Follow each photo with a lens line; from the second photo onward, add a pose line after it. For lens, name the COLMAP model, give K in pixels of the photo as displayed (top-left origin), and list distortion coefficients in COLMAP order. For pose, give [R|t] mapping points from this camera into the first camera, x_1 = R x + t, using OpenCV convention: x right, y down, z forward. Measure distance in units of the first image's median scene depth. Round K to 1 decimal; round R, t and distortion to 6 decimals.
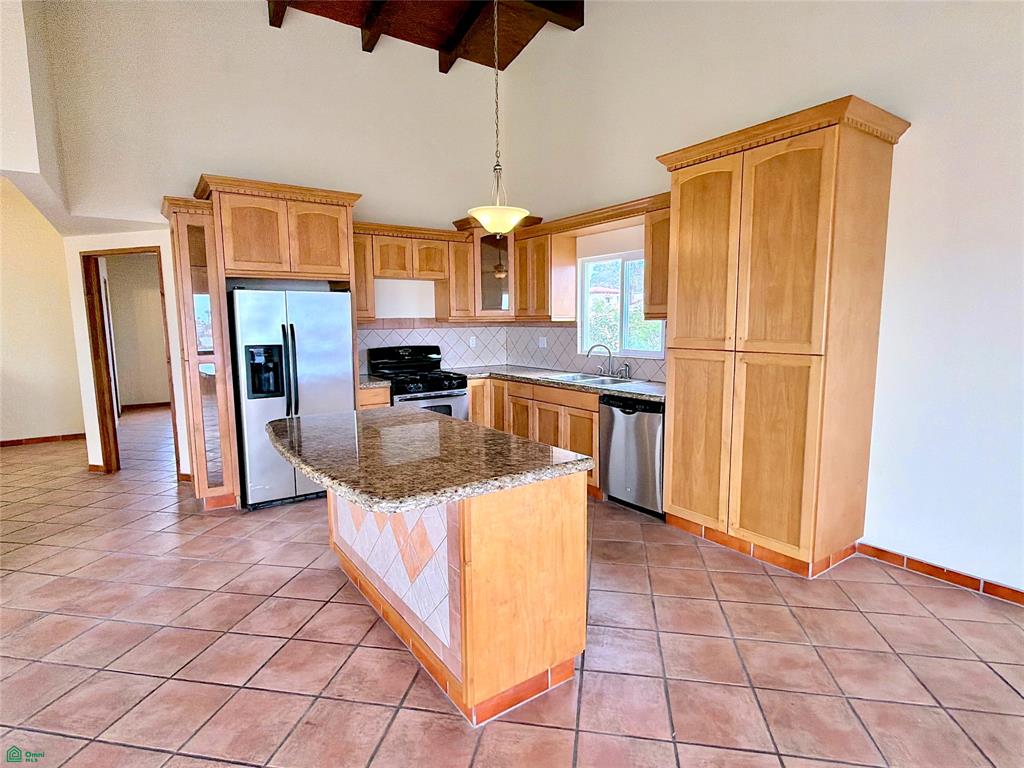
lens RADIAL K [[531.4, 0, 512.1], [0, 531.4, 388.0], [0, 0, 1]] dist [-0.001036, 0.000060]
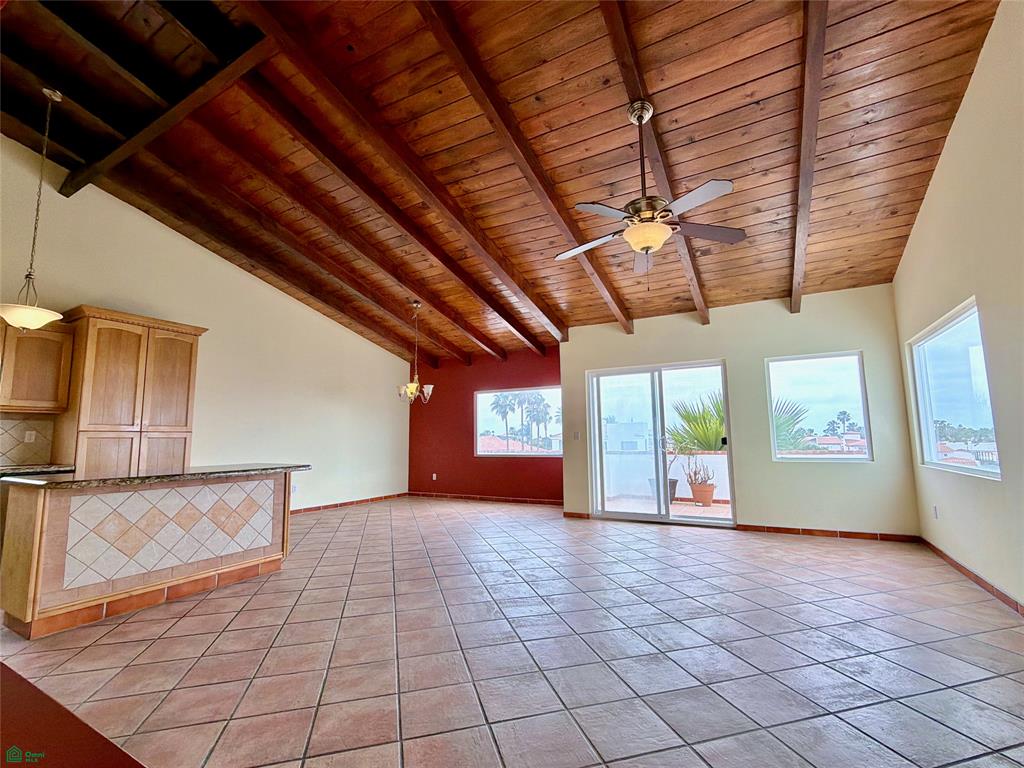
lens RADIAL K [[454.0, 0, 511.1], [0, 454.0, 386.9], [0, 0, 1]] dist [-0.000291, 0.000548]
pose [[-0.429840, 0.119387, 0.894977, -1.165589], [0.132818, 0.988797, -0.068112, 0.040115], [-0.893083, 0.089592, -0.440881, 0.421453]]
